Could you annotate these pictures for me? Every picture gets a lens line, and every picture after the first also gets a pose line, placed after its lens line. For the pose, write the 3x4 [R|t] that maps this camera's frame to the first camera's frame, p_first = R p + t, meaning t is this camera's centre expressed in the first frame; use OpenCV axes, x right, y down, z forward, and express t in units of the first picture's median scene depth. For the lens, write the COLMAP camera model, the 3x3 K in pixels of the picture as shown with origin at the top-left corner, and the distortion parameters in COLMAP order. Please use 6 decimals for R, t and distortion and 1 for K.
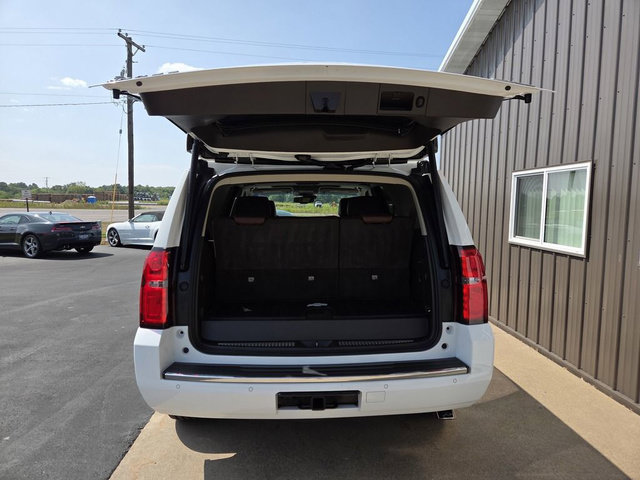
lens RADIAL K [[430.0, 0, 319.2], [0, 430.0, 236.1], [0, 0, 1]] dist [0.072663, -0.058070]
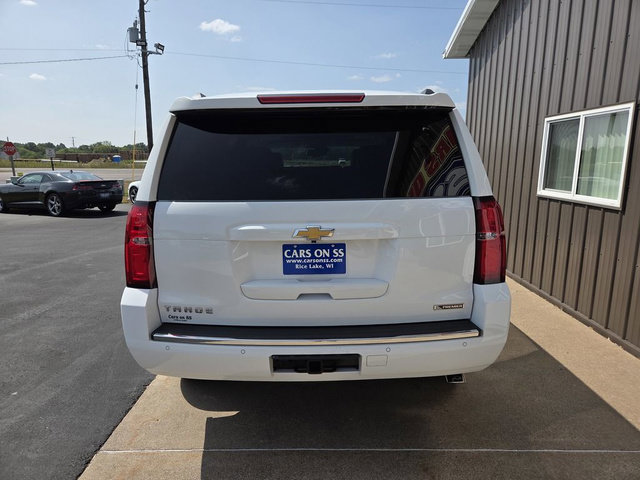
lens RADIAL K [[430.0, 0, 320.9], [0, 430.0, 241.7], [0, 0, 1]] dist [0.072663, -0.058070]
pose [[0.998627, -0.003948, -0.052229, 0.035592], [0.009656, 0.993942, 0.109479, 0.008919], [0.051480, -0.109833, 0.992616, 0.061546]]
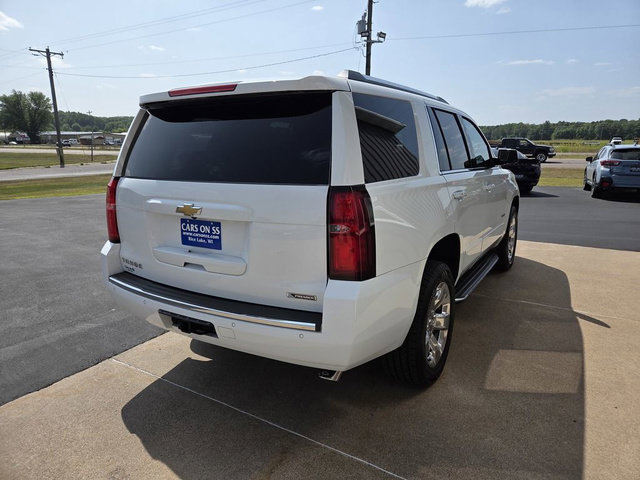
lens RADIAL K [[430.0, 0, 318.8], [0, 430.0, 240.3], [0, 0, 1]] dist [0.072663, -0.058070]
pose [[0.824967, 0.108957, -0.554579, 0.499000], [-0.029871, 0.988276, 0.149730, 0.001841], [0.564391, -0.106956, 0.818550, 0.193009]]
